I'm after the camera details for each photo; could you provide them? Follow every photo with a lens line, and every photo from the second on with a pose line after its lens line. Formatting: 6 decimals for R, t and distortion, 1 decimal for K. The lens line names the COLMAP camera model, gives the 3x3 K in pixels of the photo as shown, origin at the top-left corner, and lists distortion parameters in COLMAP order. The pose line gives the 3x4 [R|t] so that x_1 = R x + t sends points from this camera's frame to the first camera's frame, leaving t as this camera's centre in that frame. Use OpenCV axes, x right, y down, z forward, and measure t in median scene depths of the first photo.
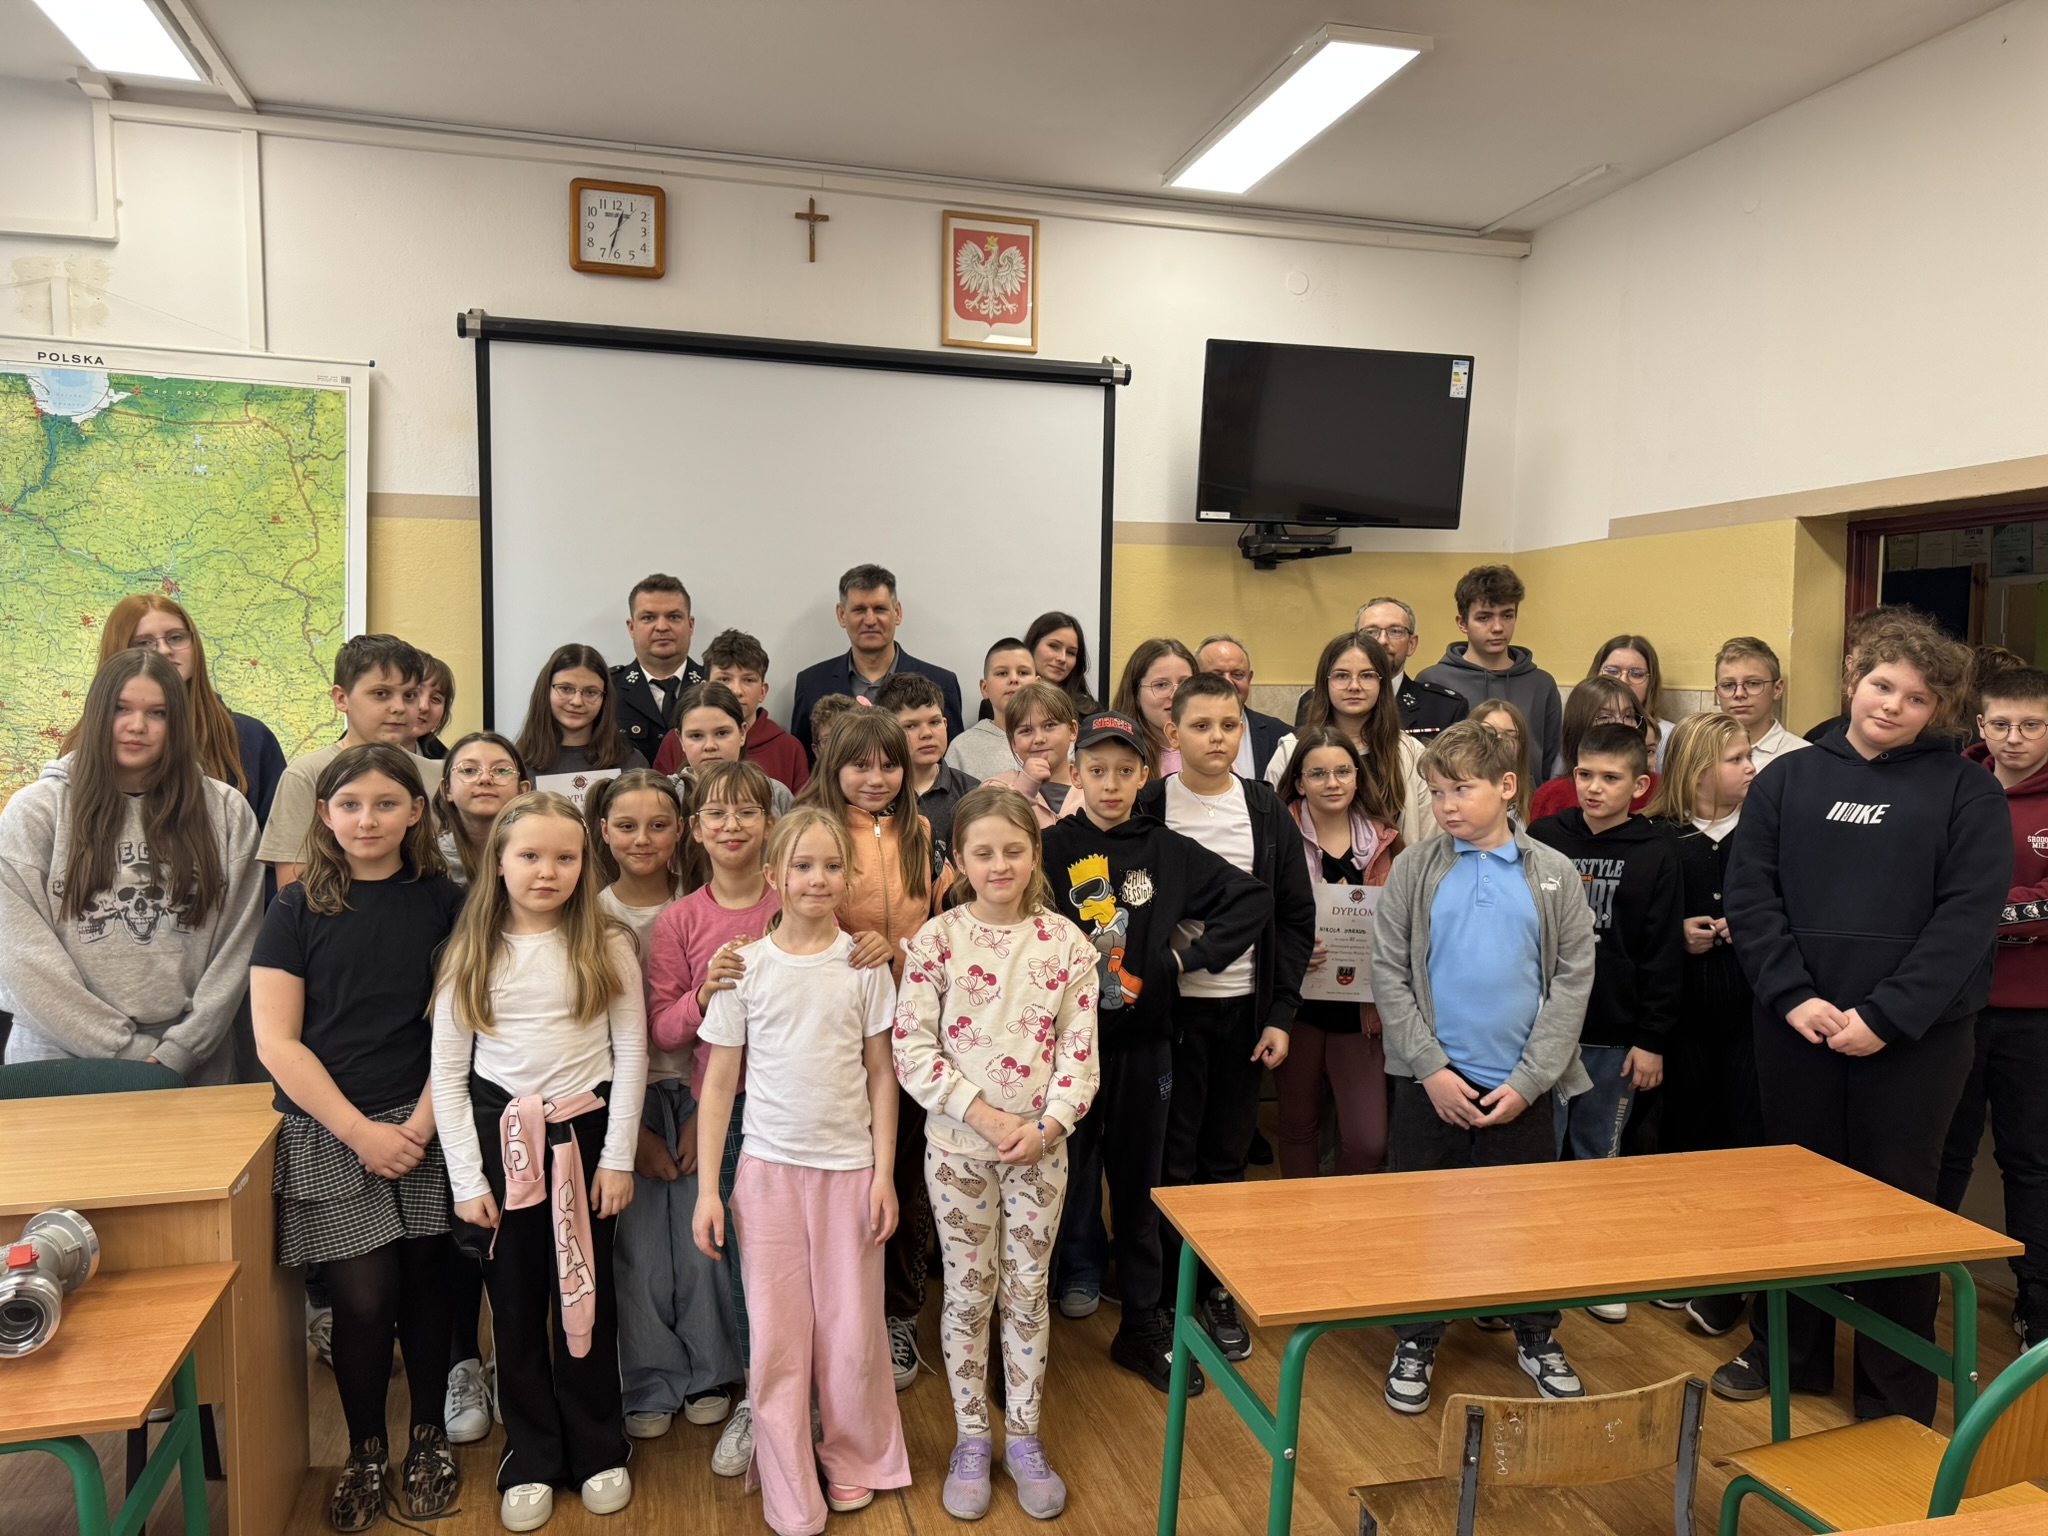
lens RADIAL K [[1443.5, 0, 1024.0], [0, 1443.5, 768.0], [0, 0, 1]] dist [0.001808, -0.045126]
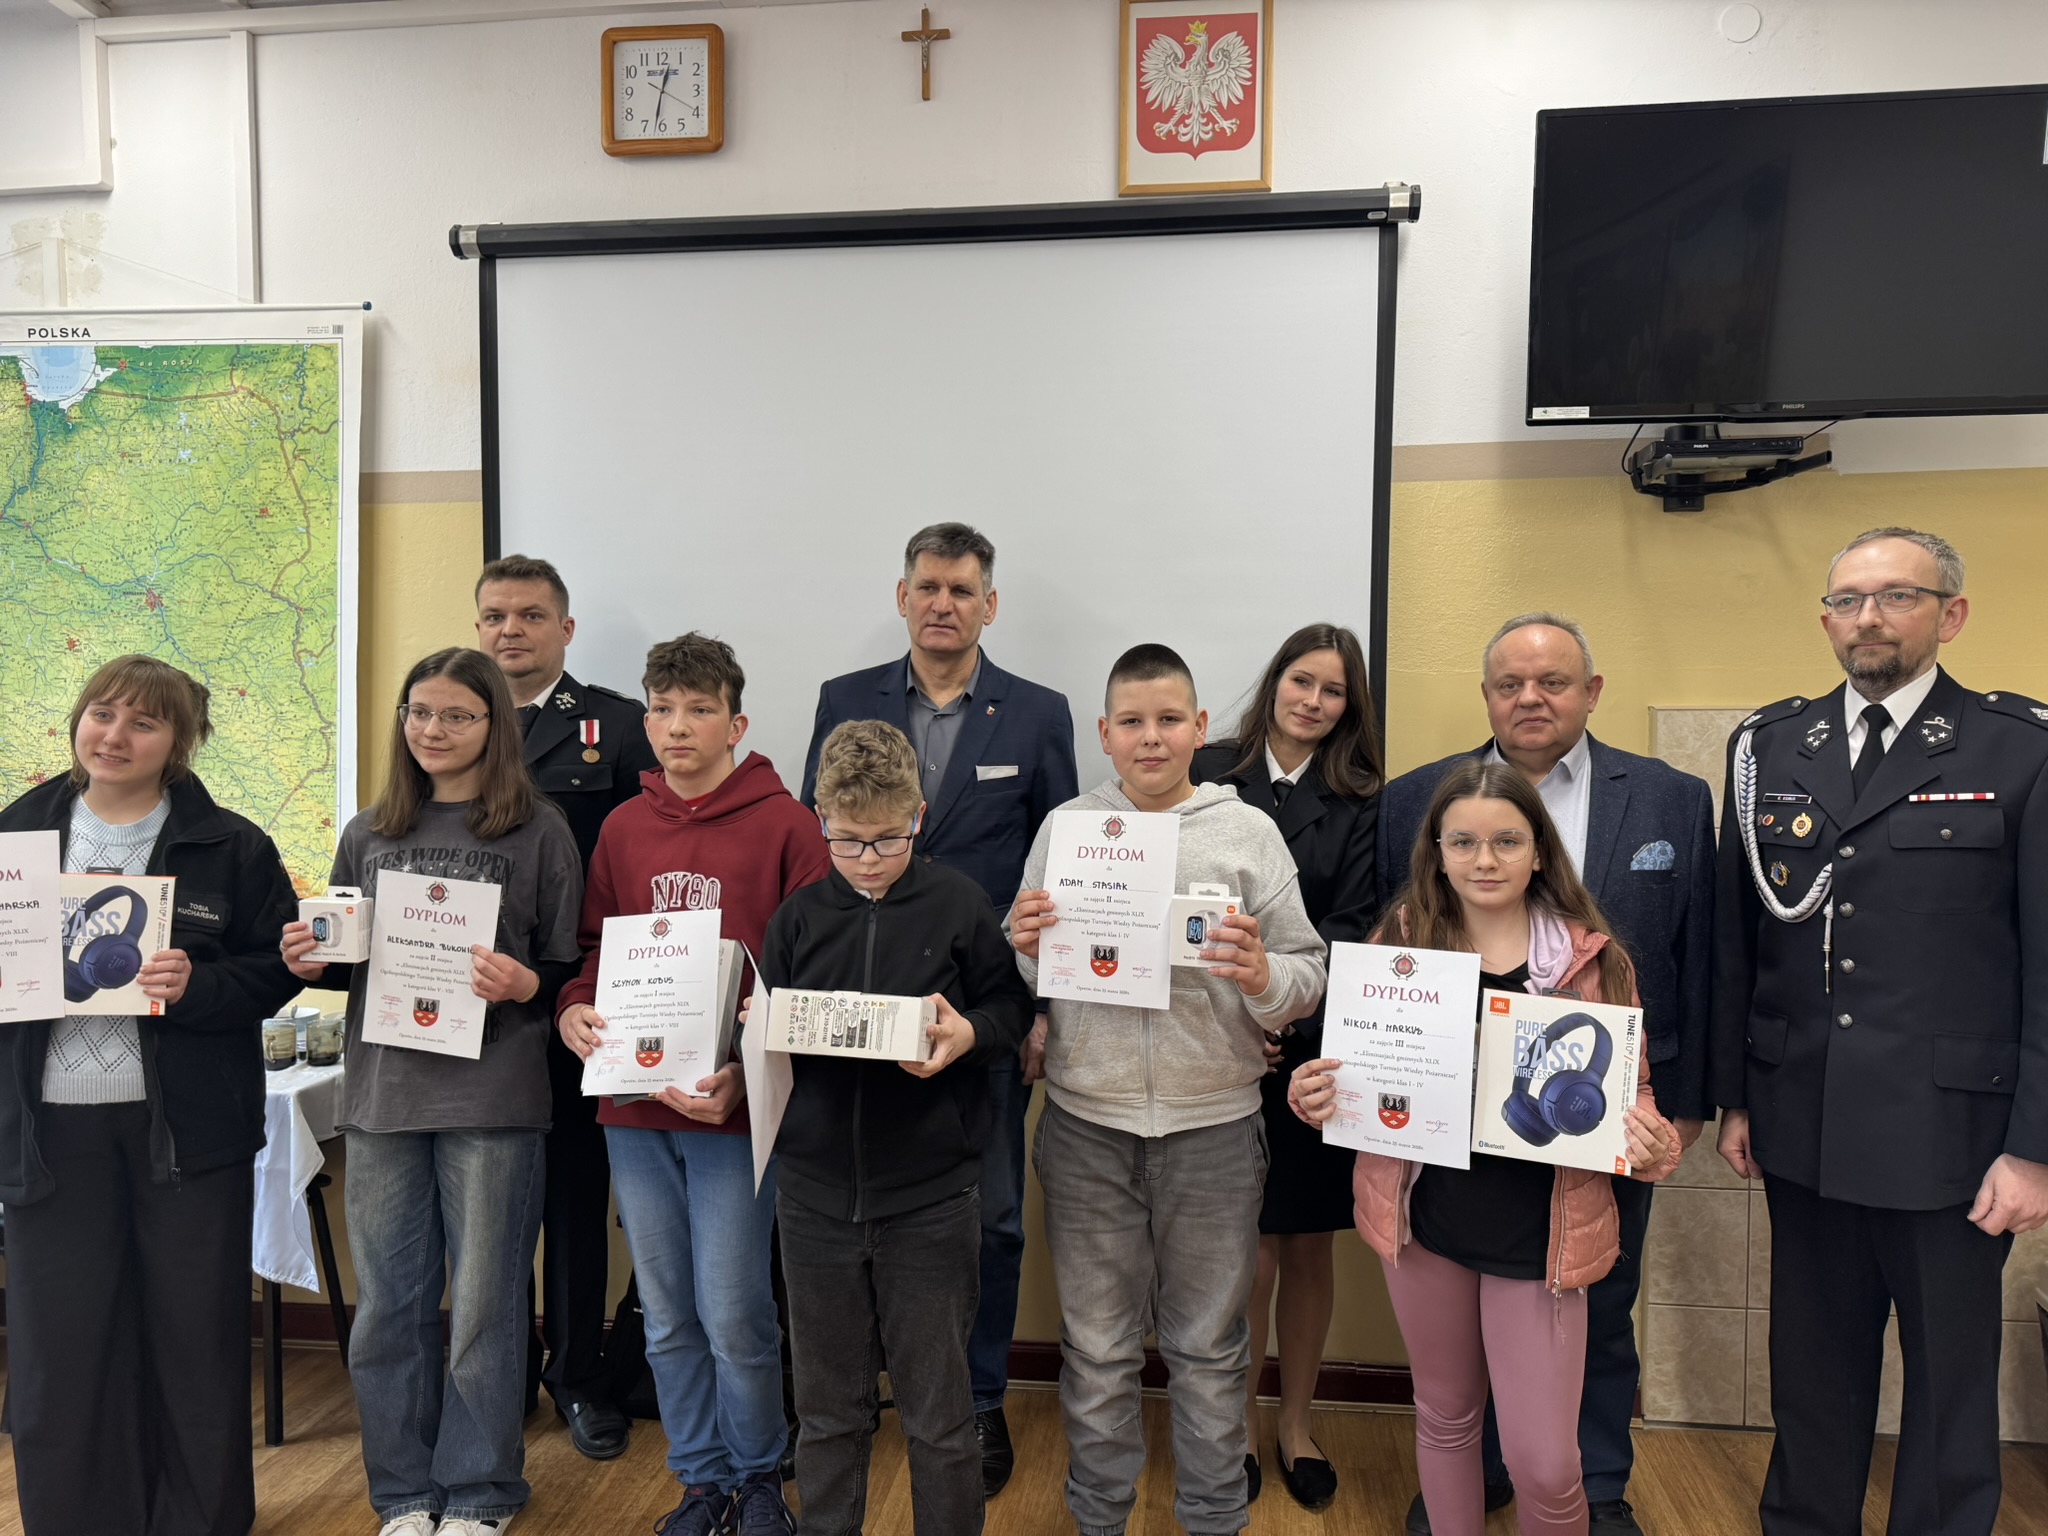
lens RADIAL K [[1425.4, 0, 1022.8], [0, 1425.4, 751.9], [0, 0, 1]] dist [-0.010766, -0.003401]
pose [[0.922953, -0.001548, -0.384910, 0.168124], [-0.016325, 0.998935, -0.043163, -0.013488], [0.384566, 0.046121, 0.921944, 0.442404]]
